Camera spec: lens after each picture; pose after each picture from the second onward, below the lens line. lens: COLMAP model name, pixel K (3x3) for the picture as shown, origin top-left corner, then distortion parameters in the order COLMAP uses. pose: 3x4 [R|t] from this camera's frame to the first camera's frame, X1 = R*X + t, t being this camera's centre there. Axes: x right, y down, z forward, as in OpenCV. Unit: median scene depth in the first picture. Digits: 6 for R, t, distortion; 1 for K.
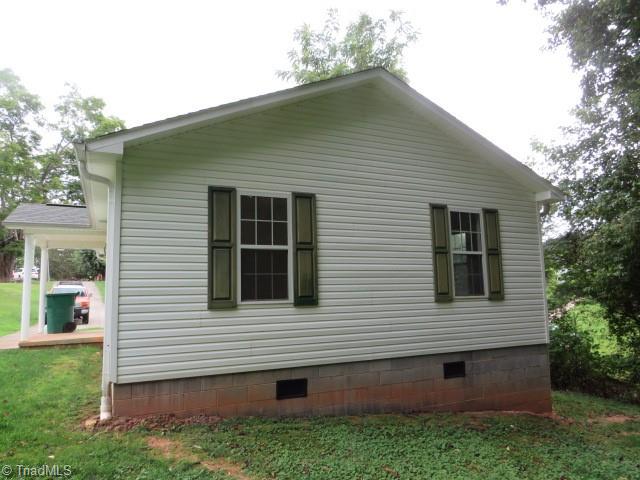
lens RADIAL K [[451.7, 0, 320.0], [0, 451.7, 240.0], [0, 0, 1]] dist [0.000287, 0.000437]
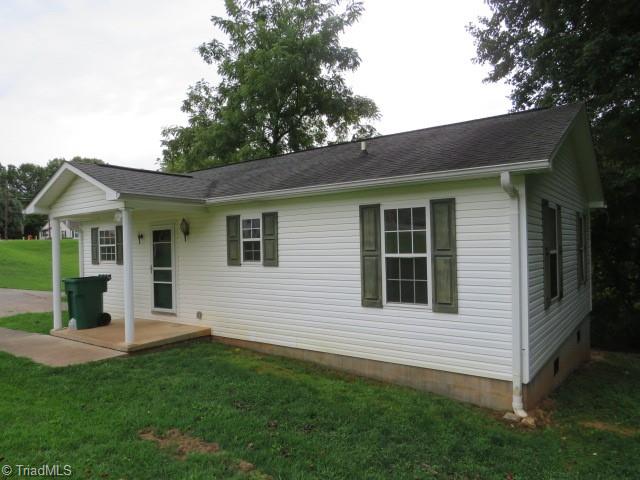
lens RADIAL K [[451.7, 0, 320.0], [0, 451.7, 240.0], [0, 0, 1]] dist [0.000287, 0.000437]
pose [[0.472710, -0.054533, -0.879529, 0.744870], [0.031517, 0.998491, -0.044970, 0.023005], [0.880654, -0.006463, 0.473716, 0.304772]]
